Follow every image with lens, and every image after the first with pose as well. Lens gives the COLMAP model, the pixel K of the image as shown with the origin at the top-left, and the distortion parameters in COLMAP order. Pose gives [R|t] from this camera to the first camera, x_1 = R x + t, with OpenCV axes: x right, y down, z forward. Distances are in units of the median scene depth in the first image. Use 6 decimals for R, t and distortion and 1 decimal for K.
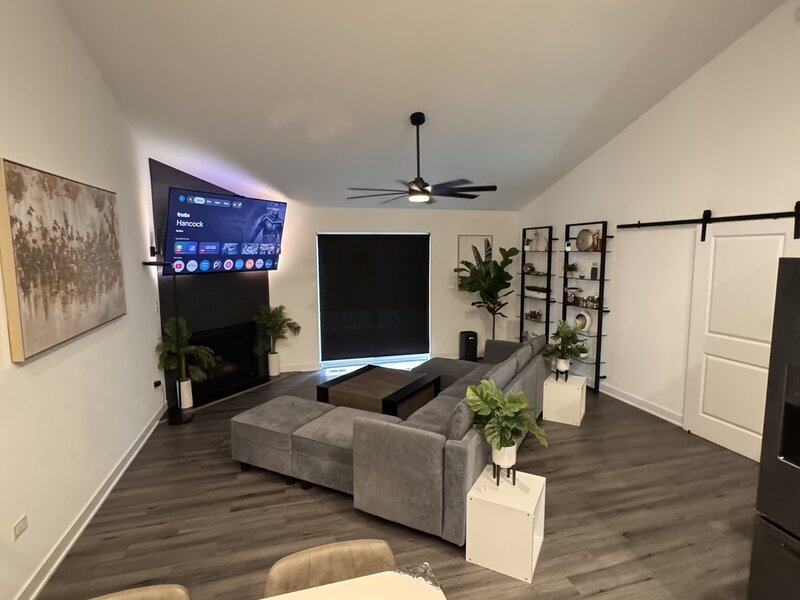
lens RADIAL K [[425.5, 0, 401.8], [0, 425.5, 299.7], [0, 0, 1]] dist [0.002165, -0.001731]
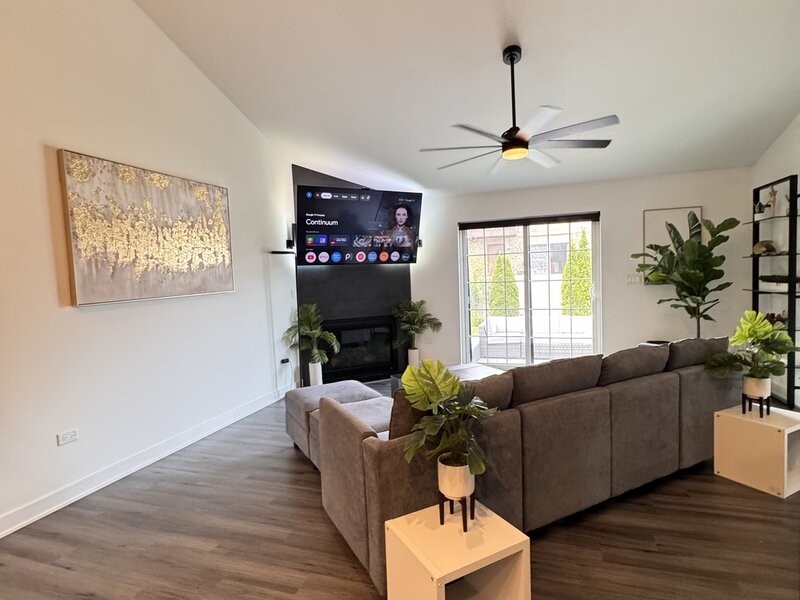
lens RADIAL K [[425.5, 0, 400.1], [0, 425.5, 299.5], [0, 0, 1]] dist [0.002165, -0.001731]
pose [[0.829662, 0.004549, -0.558247, 0.234633], [-0.029754, 0.998906, -0.036080, 0.052593], [0.557472, 0.046545, 0.828890, 0.180228]]
